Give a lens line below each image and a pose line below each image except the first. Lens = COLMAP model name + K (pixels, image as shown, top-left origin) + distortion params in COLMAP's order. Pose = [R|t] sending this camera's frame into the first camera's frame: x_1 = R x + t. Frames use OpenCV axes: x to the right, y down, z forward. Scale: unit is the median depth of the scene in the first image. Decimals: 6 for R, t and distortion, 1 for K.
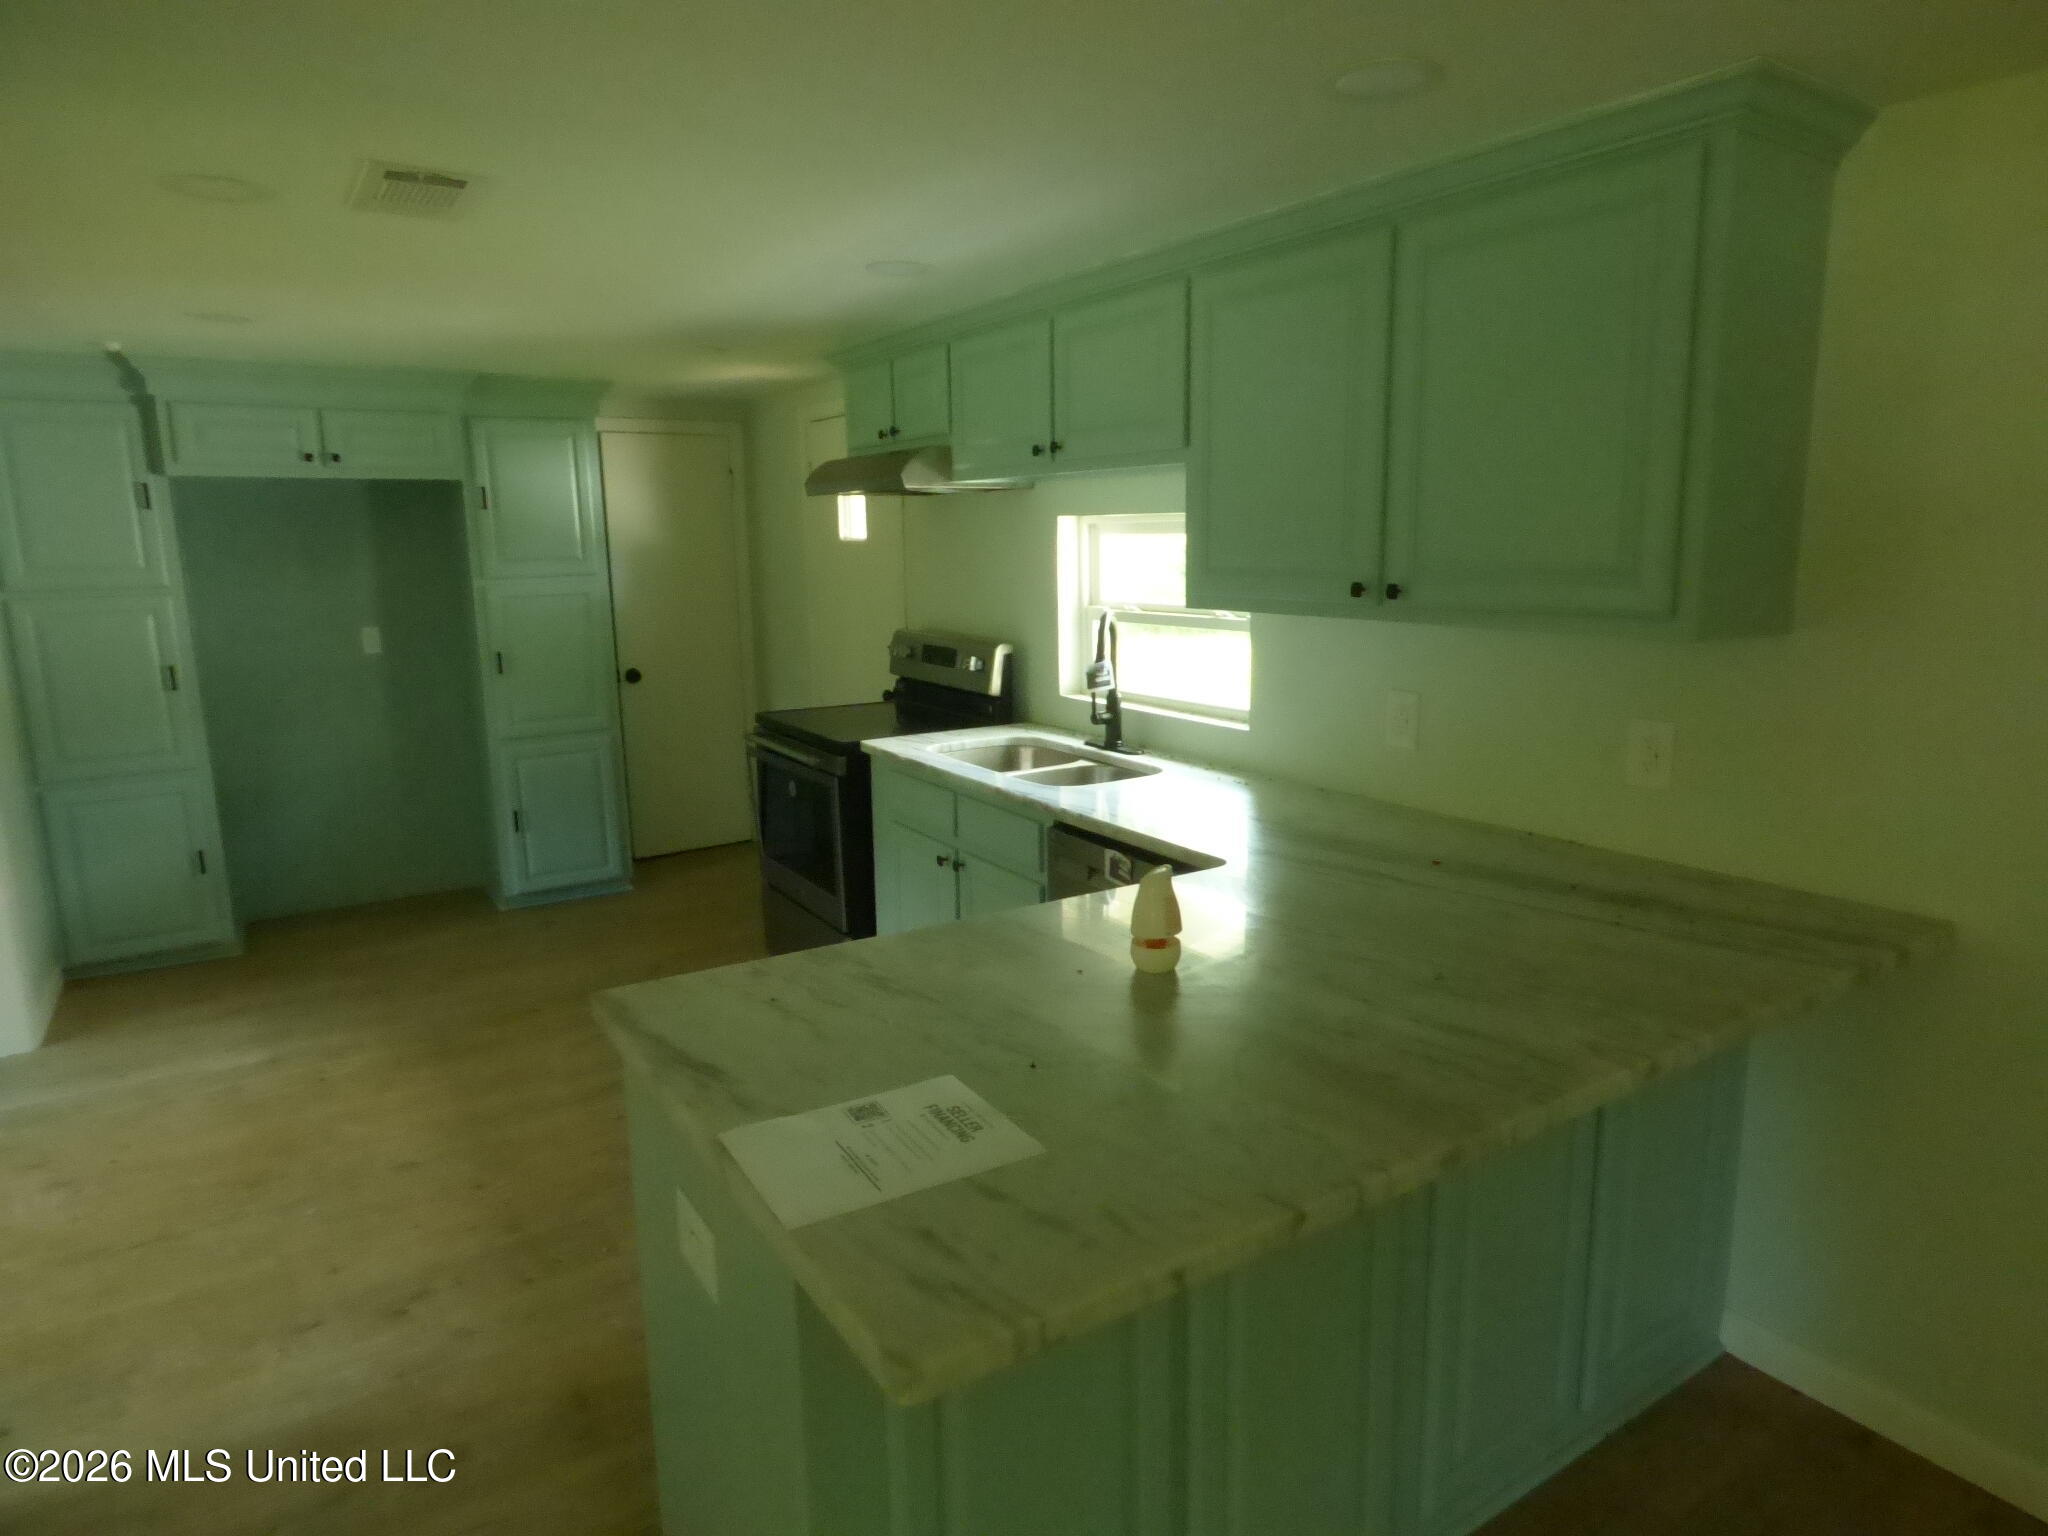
lens RADIAL K [[1232.1, 0, 1024.0], [0, 1232.1, 768.0], [0, 0, 1]] dist [0.026017, 0.001763]
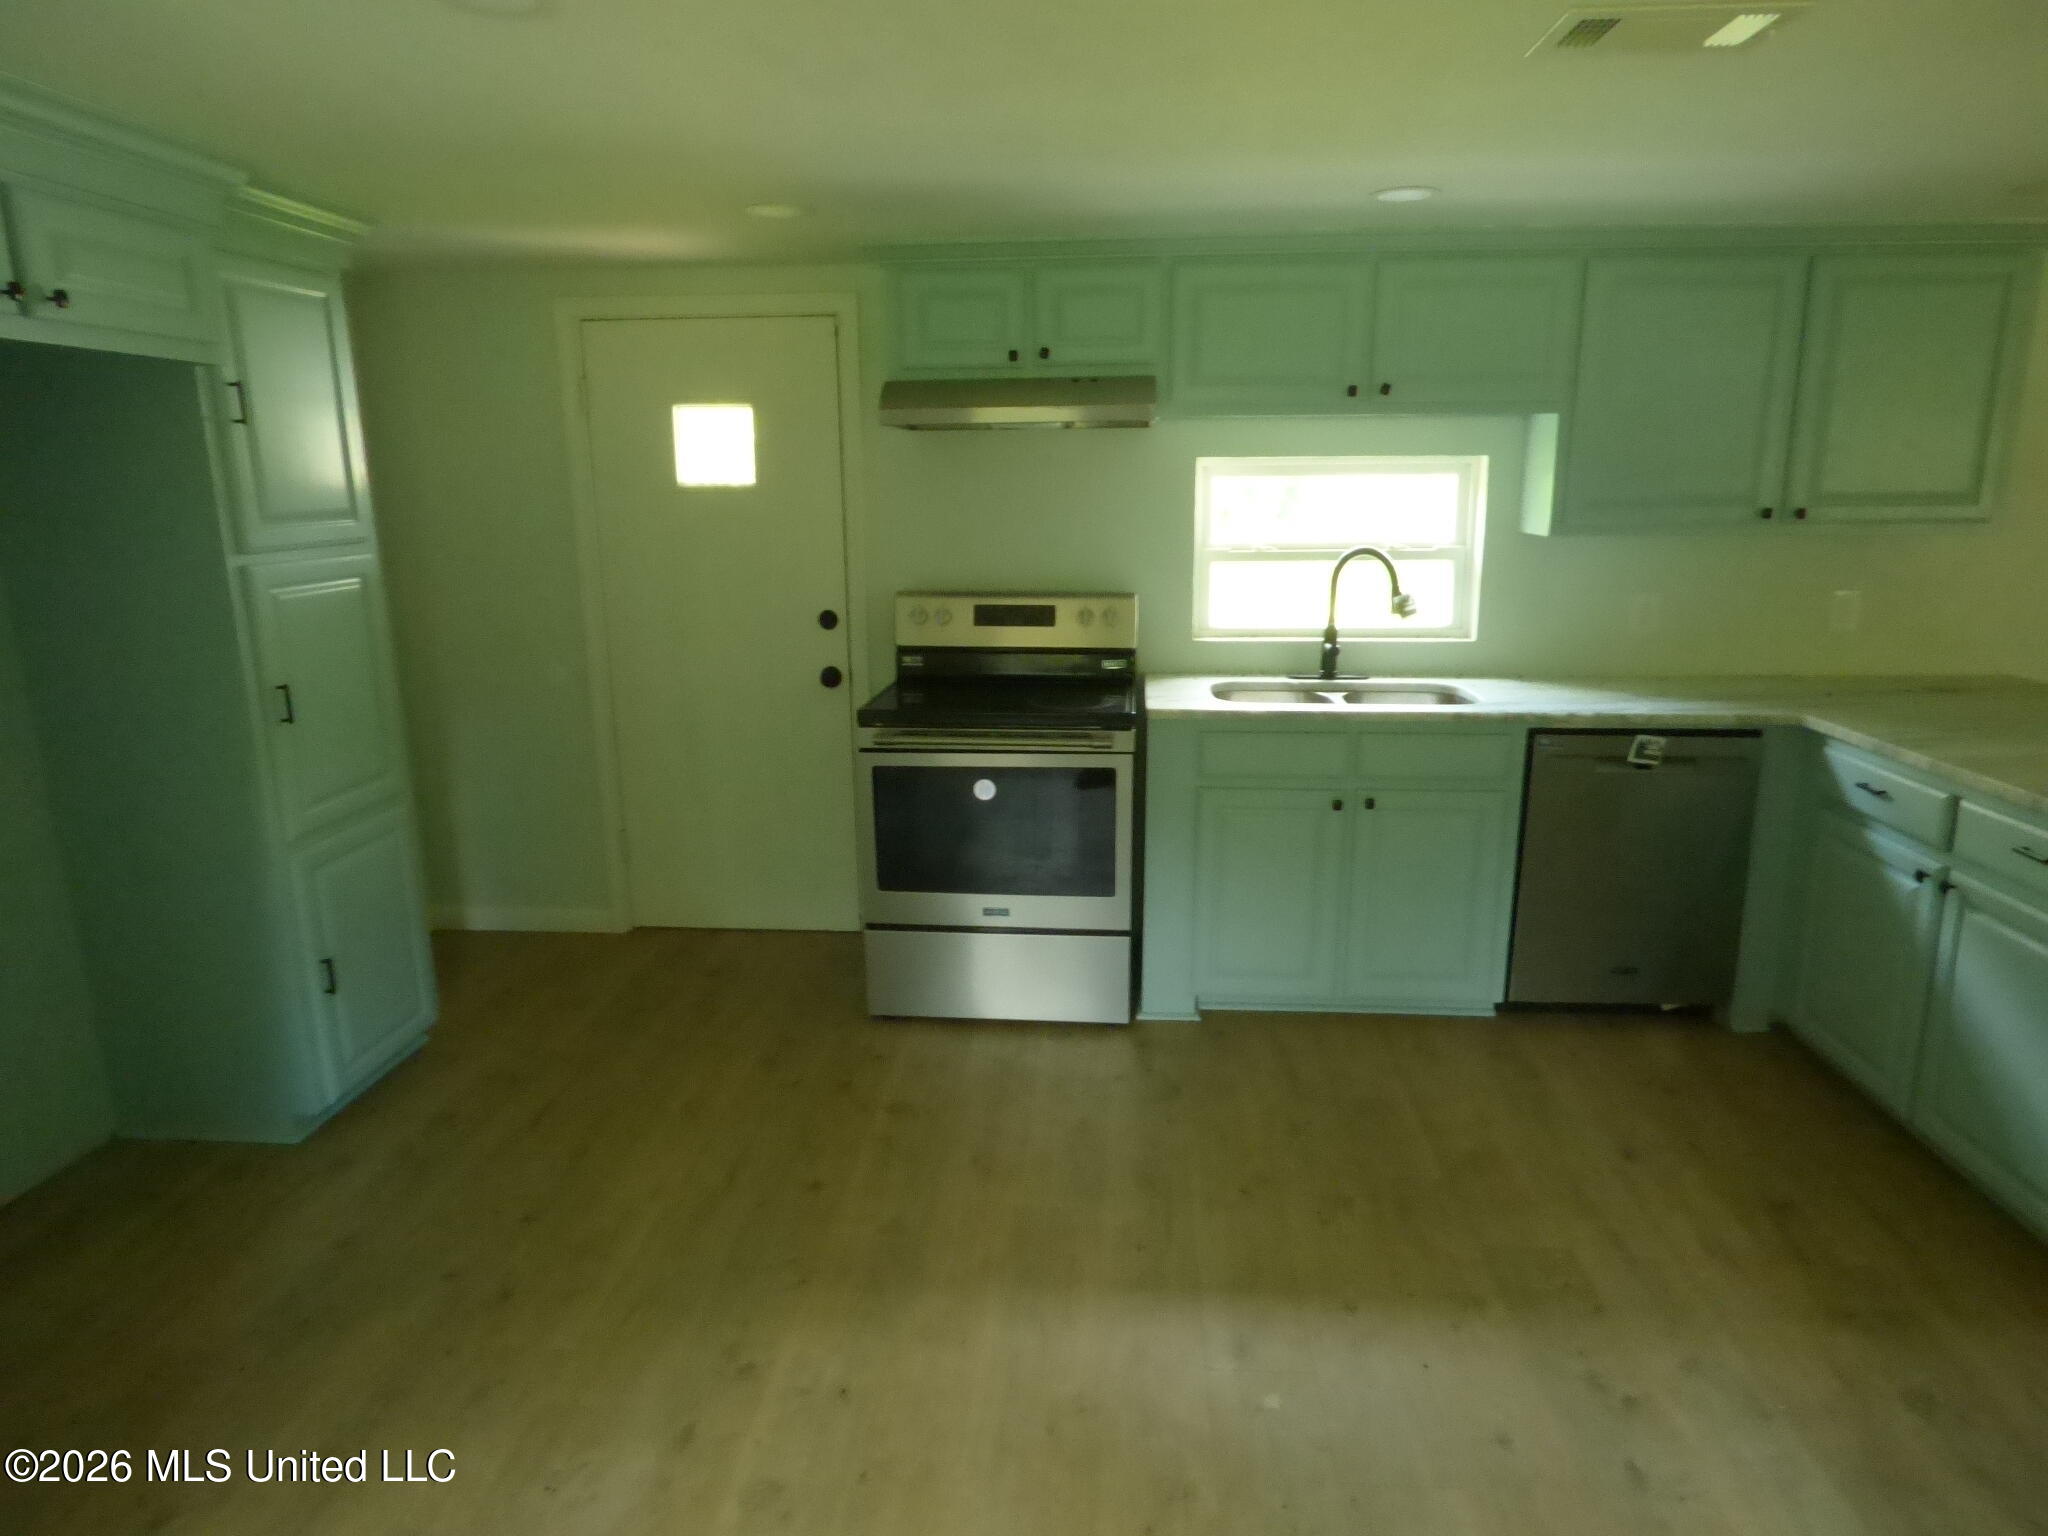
lens RADIAL K [[1232.1, 0, 1024.0], [0, 1232.1, 768.0], [0, 0, 1]] dist [0.026017, 0.001763]
pose [[0.589674, -0.177696, 0.787851, -0.866256], [0.148569, 0.982715, 0.110448, -0.088781], [-0.793859, 0.051922, 0.605881, 0.516254]]
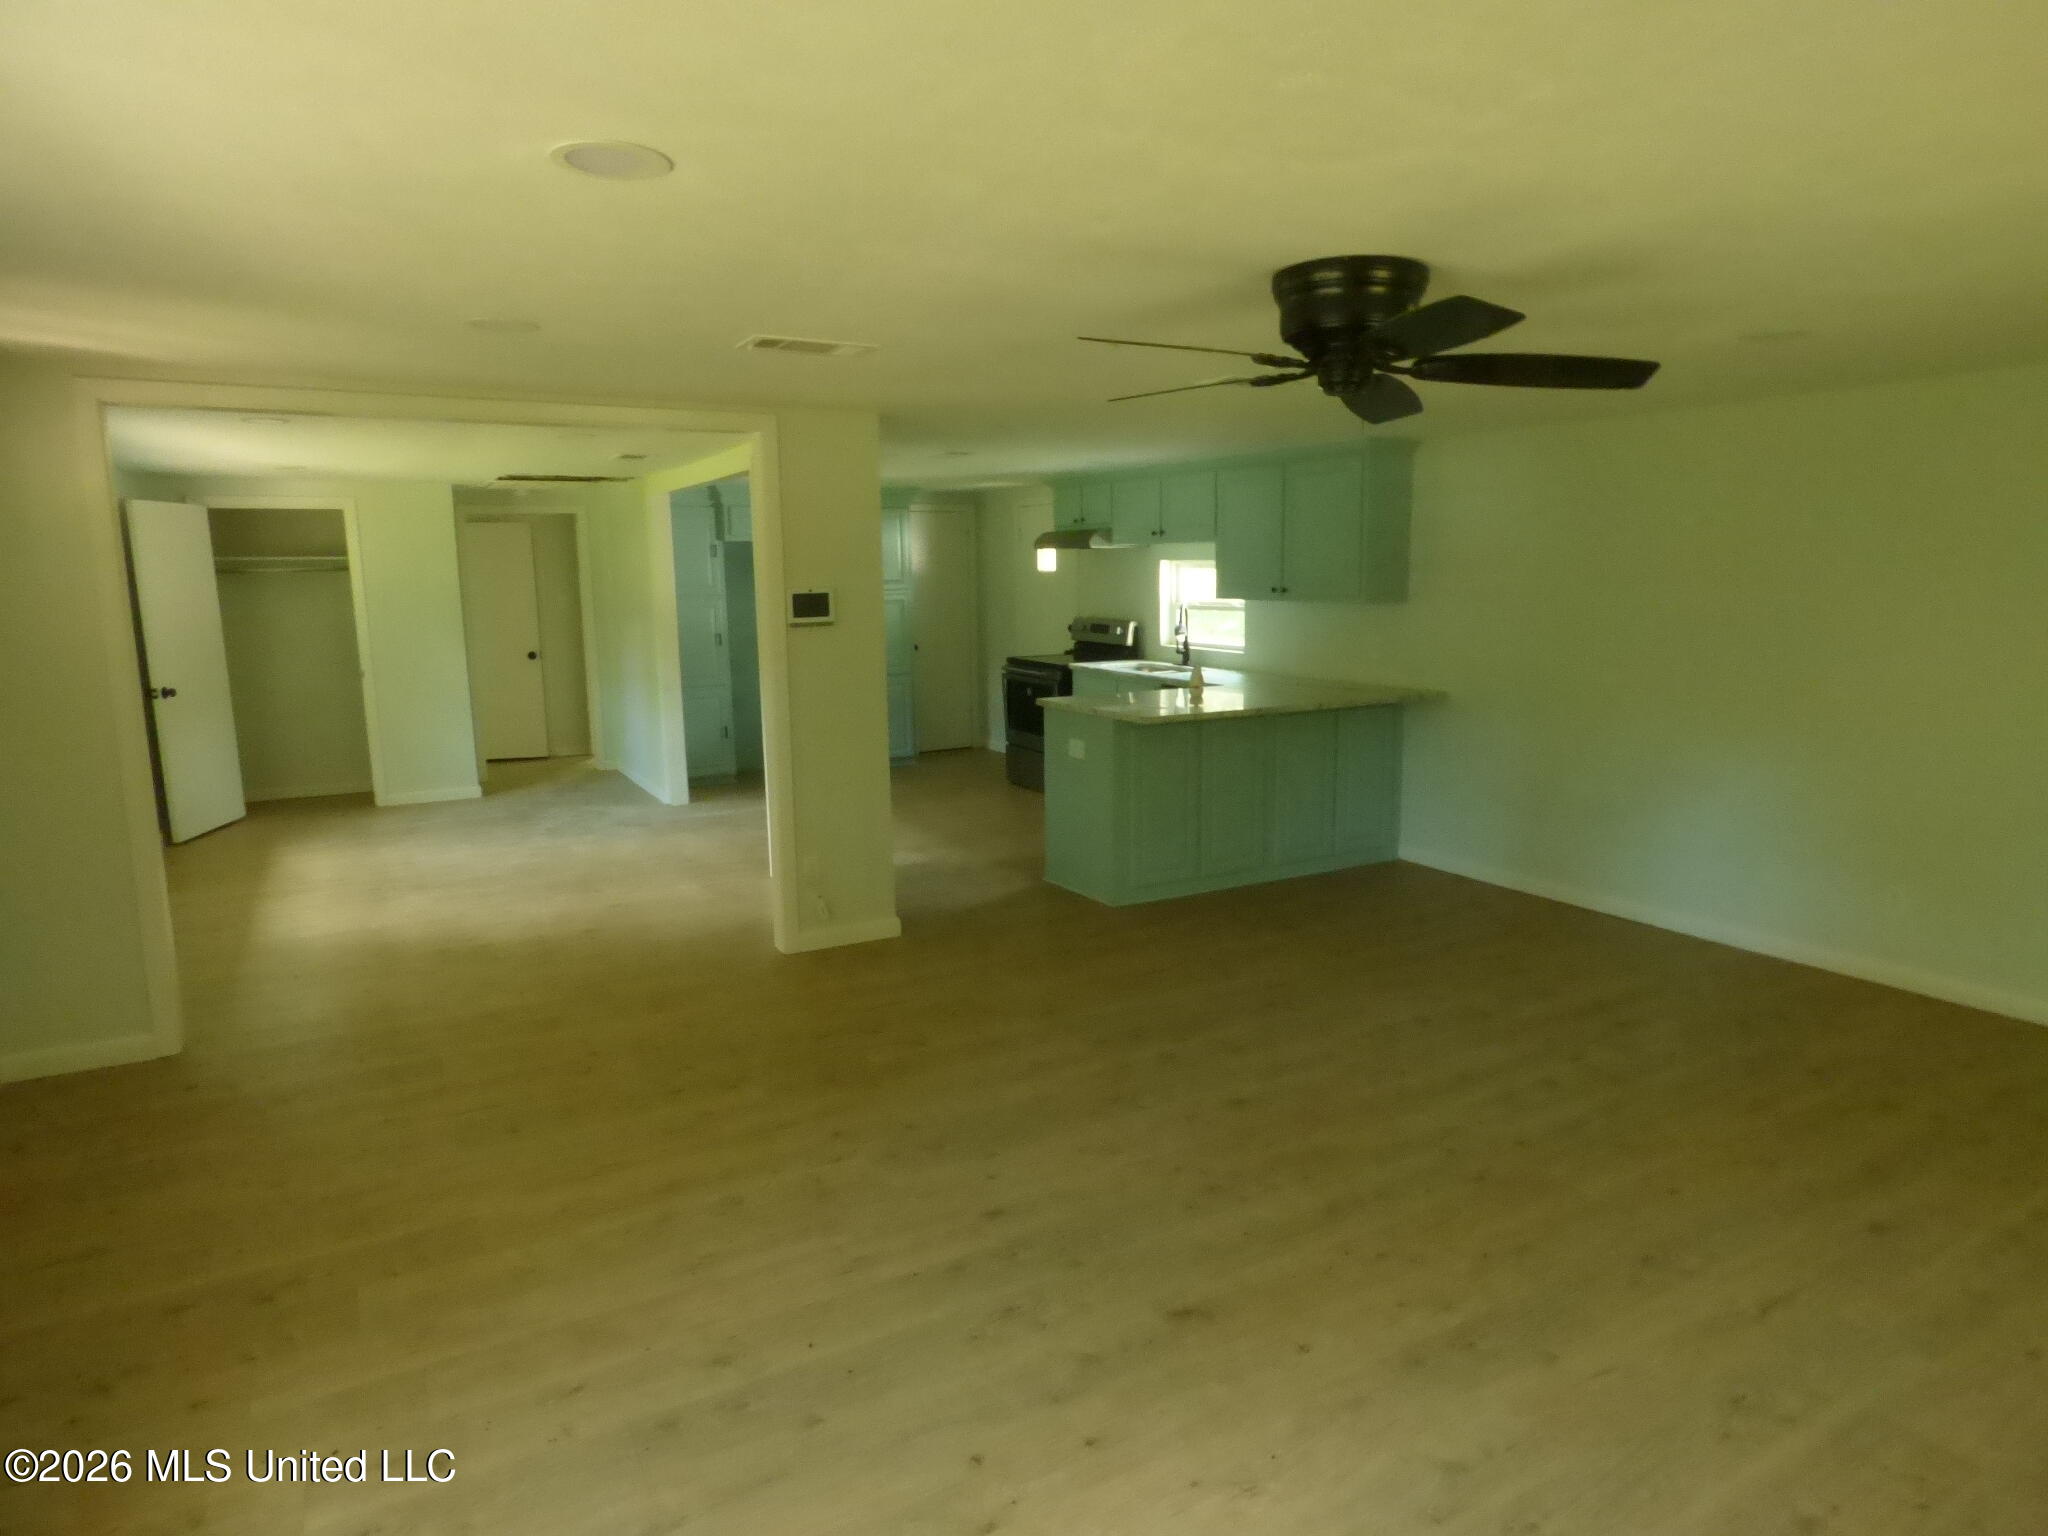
lens RADIAL K [[1223.4, 0, 1024.0], [0, 1223.4, 768.0], [0, 0, 1]] dist [-0.003871, 0.000177]
pose [[0.997906, 0.012773, -0.063401, -0.067594], [-0.014263, 0.999631, -0.023097, 0.198914], [0.063082, 0.023953, 0.997721, -1.075302]]
